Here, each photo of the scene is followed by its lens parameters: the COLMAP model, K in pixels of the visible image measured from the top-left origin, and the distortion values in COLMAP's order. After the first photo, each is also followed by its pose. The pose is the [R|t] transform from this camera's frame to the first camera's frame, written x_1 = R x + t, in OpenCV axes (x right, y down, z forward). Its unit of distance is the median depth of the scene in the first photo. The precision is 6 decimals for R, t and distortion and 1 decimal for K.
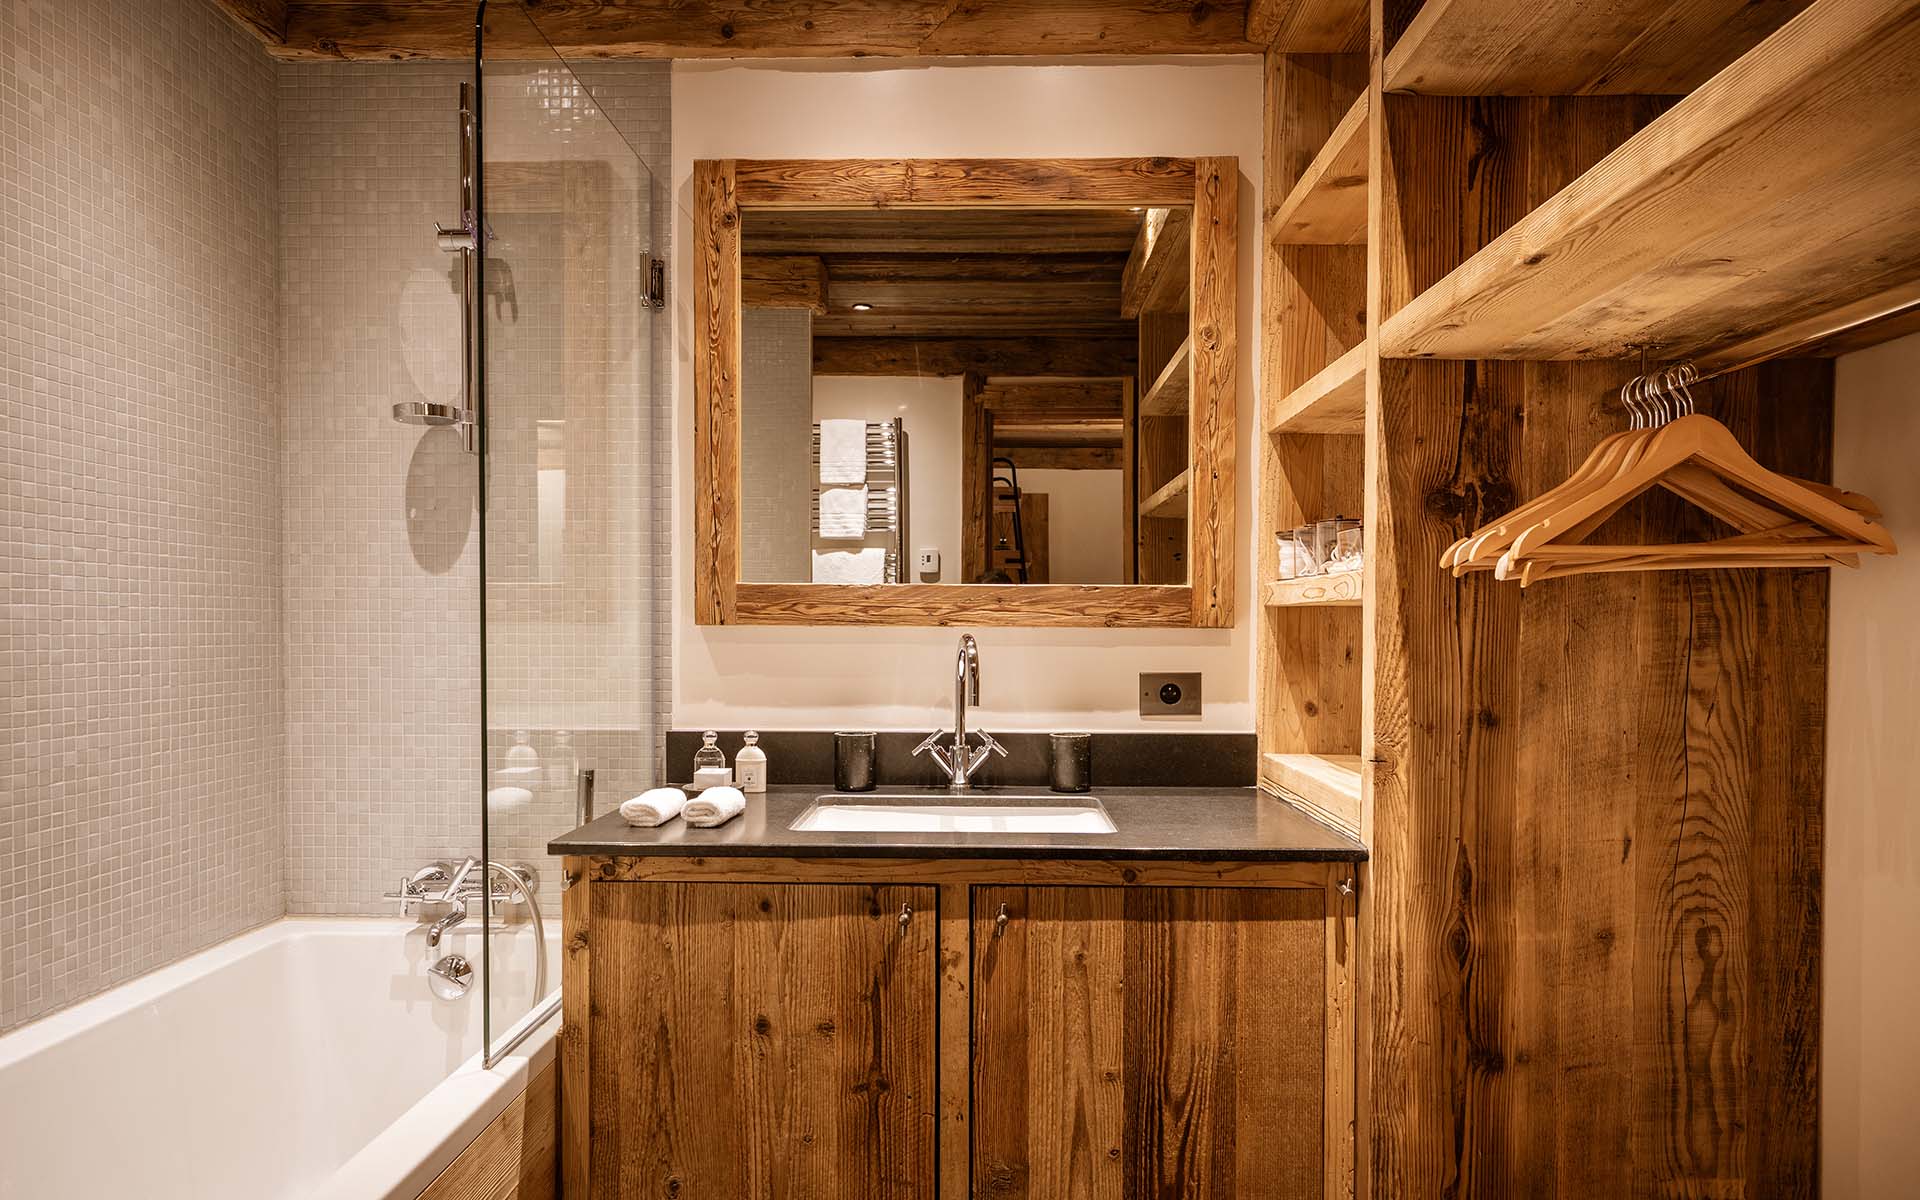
lens RADIAL K [[1152.3, 0, 960.0], [0, 1152.3, 600.0], [0, 0, 1]] dist [-0.000307, -0.000072]
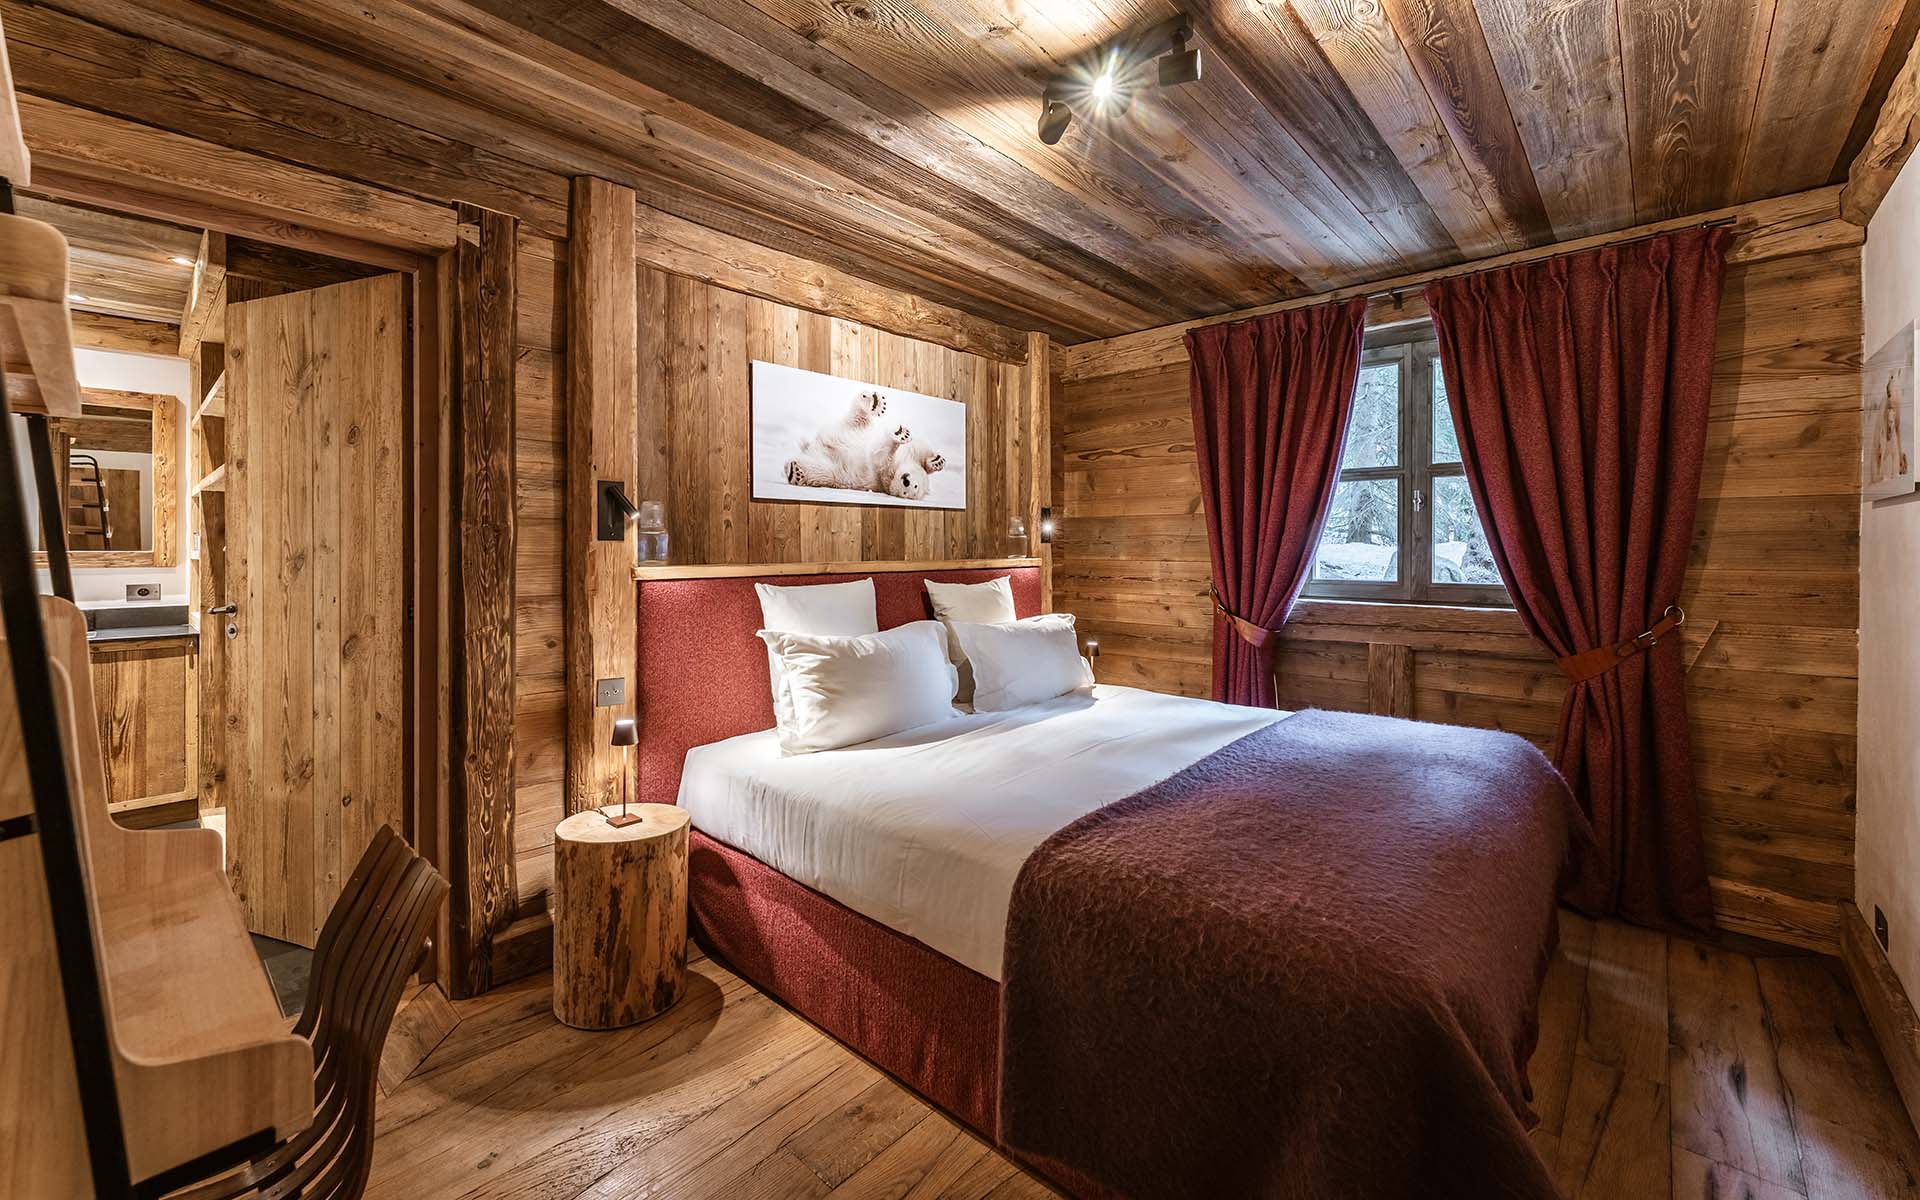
lens RADIAL K [[769.0, 0, 961.0], [0, 769.0, 543.5], [0, 0, 1]] dist [0.000974, 0.000109]
pose [[0.655538, -0.001759, 0.755160, 0.107757], [-0.010232, 0.999885, 0.011212, -0.094309], [-0.755093, -0.015077, 0.655445, -2.121976]]
